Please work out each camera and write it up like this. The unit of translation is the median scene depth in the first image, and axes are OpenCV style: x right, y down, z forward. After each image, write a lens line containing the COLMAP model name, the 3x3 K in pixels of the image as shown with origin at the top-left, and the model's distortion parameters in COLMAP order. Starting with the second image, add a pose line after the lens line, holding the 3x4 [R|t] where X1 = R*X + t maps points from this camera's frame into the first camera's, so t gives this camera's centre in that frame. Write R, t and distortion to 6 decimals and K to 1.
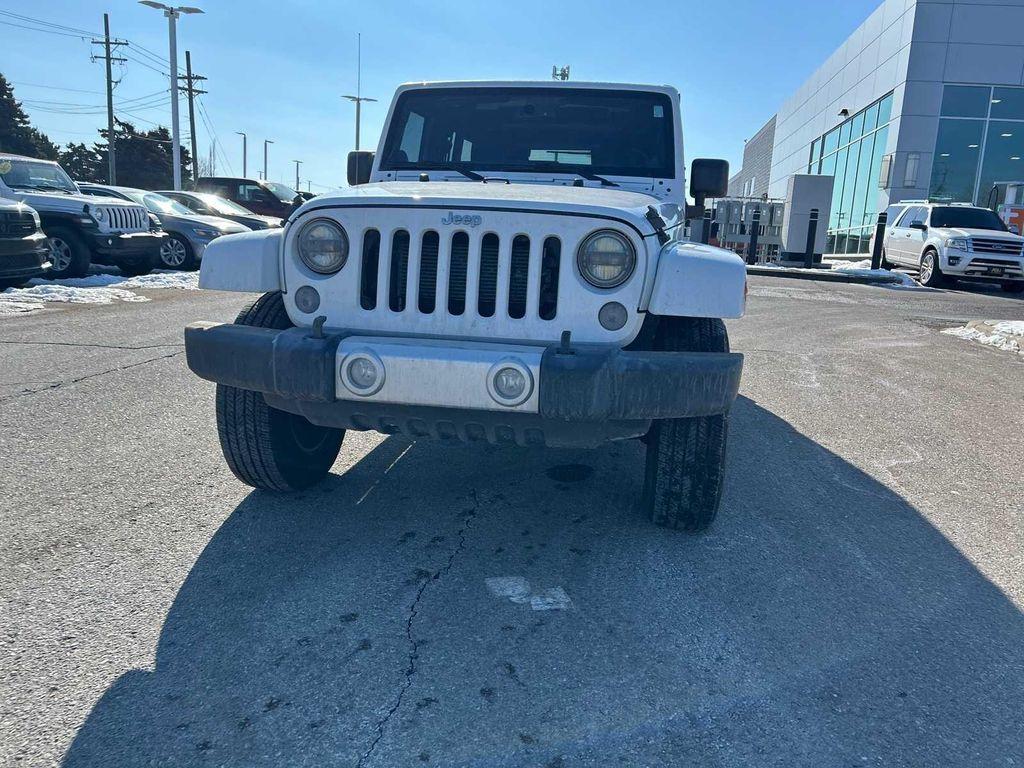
lens RADIAL K [[775.0, 0, 522.2], [0, 775.0, 377.2], [0, 0, 1]] dist [0.061769, -0.070115]
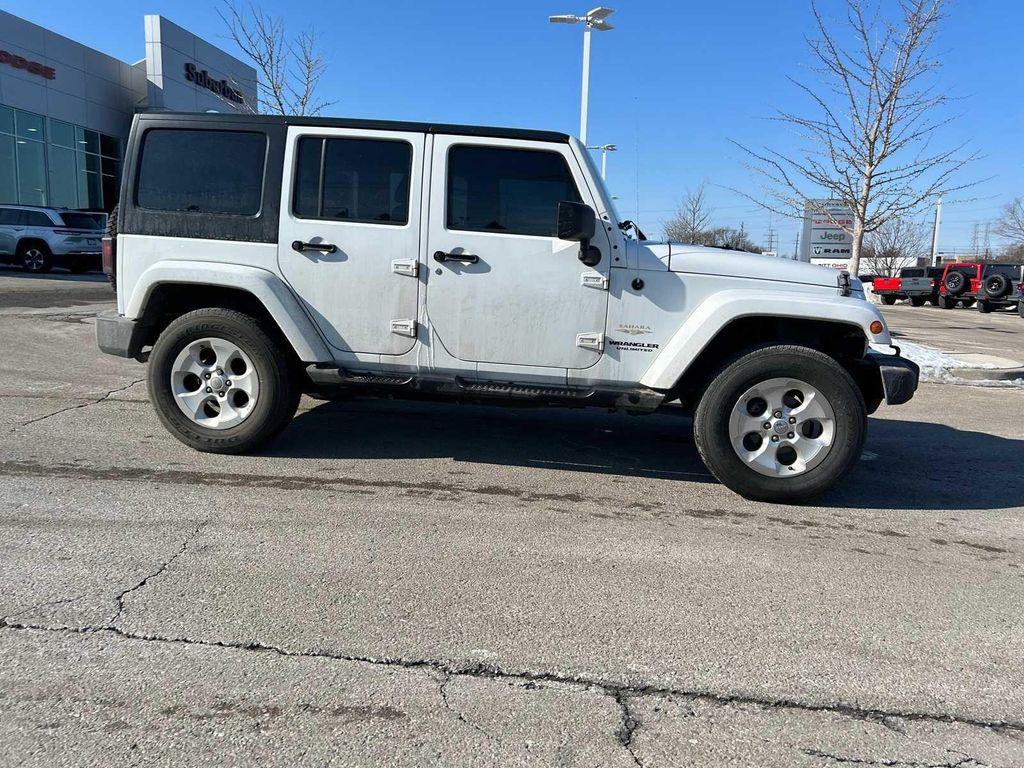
lens RADIAL K [[775.0, 0, 521.9], [0, 775.0, 378.4], [0, 0, 1]] dist [0.061769, -0.070115]
pose [[-0.026060, -0.198953, 0.979662, -1.703130], [0.142118, 0.969304, 0.200630, -0.410693], [-0.989507, 0.144456, 0.003015, 1.594284]]
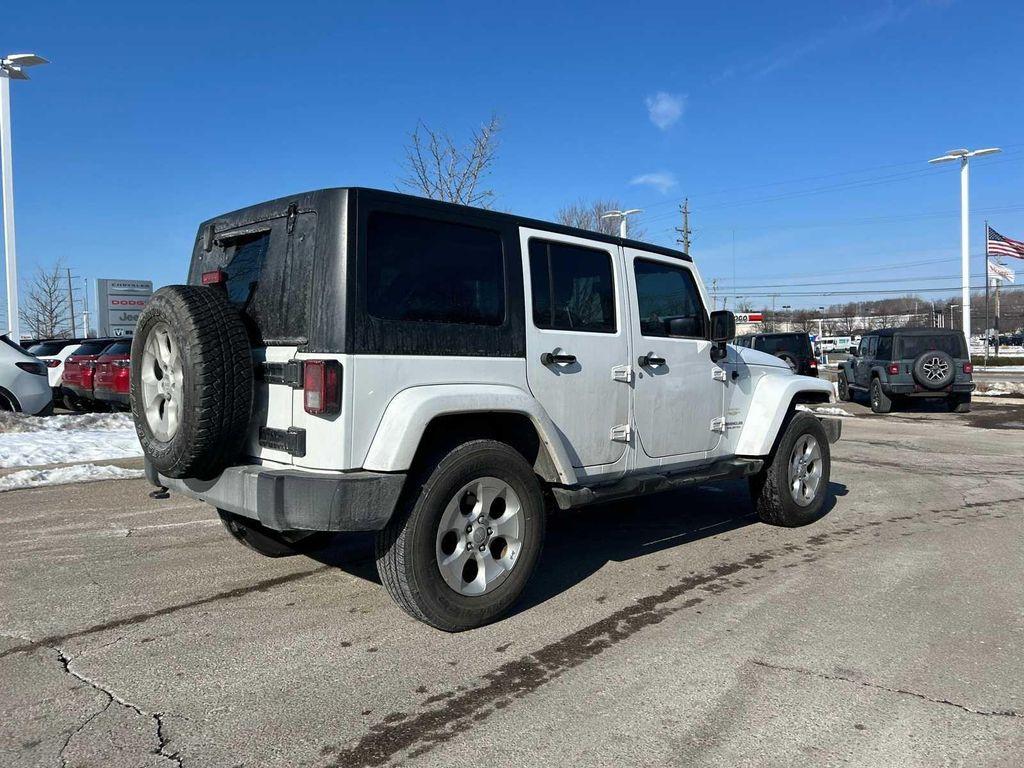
lens RADIAL K [[781.2, 0, 522.2], [0, 781.2, 370.2], [0, 0, 1]] dist [0.045615, -0.042445]
pose [[-0.806880, -0.058973, 0.587764, -0.941940], [0.073350, 0.977301, 0.198750, -0.663842], [-0.586144, 0.203480, -0.784239, 3.046407]]
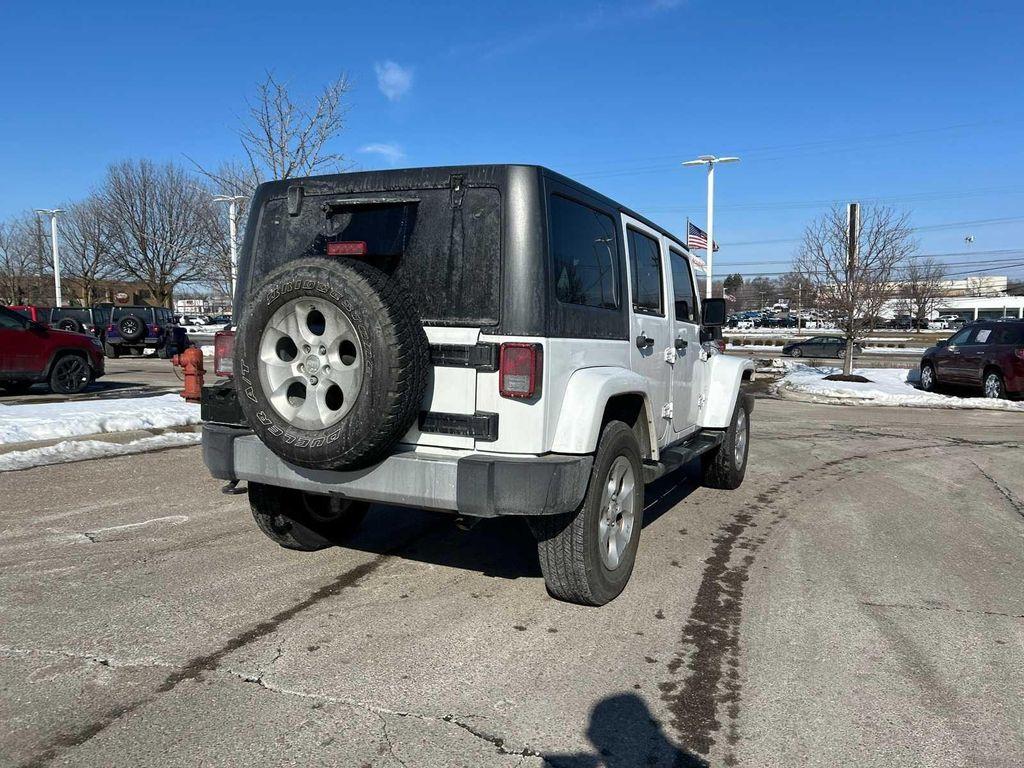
lens RADIAL K [[781.2, 0, 527.6], [0, 781.2, 372.0], [0, 0, 1]] dist [0.045615, -0.042445]
pose [[-0.960424, -0.079517, 0.266951, -0.377832], [-0.012034, 0.969336, 0.245444, -0.703178], [-0.278282, 0.232518, -0.931930, 3.345169]]
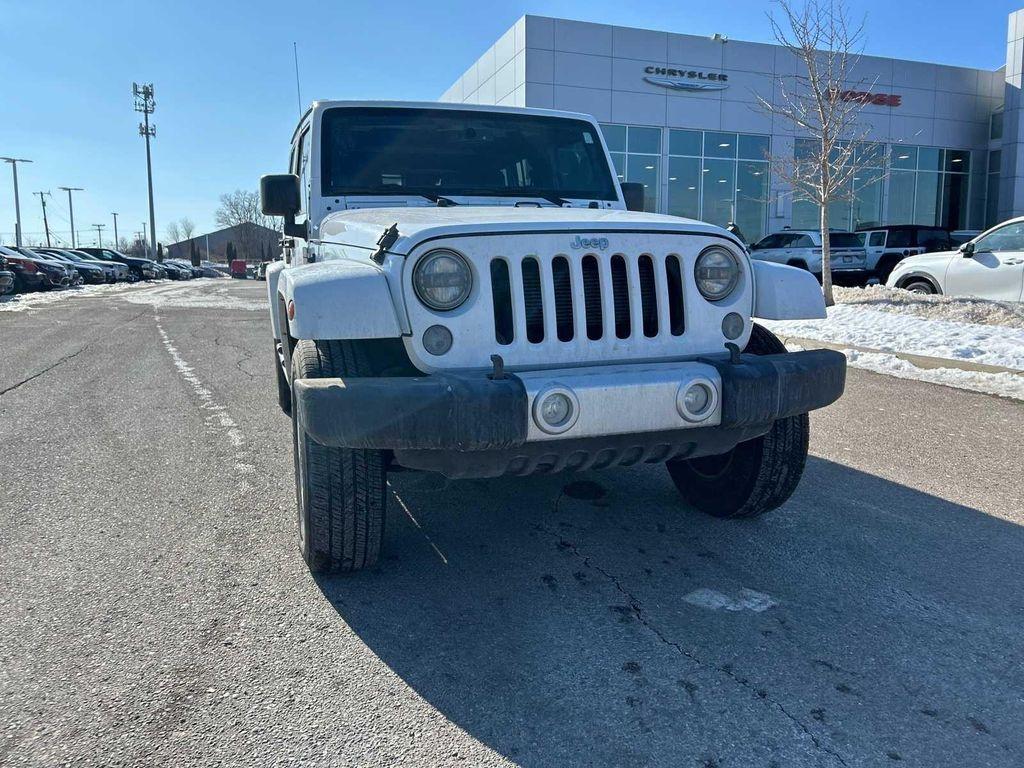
lens RADIAL K [[775.0, 0, 522.9], [0, 775.0, 378.6], [0, 0, 1]] dist [0.061769, -0.070115]
pose [[0.883136, -0.118645, 0.453865, -0.565197], [0.131706, 0.991285, 0.002858, -0.043402], [-0.450249, 0.057253, 0.891066, 0.159860]]
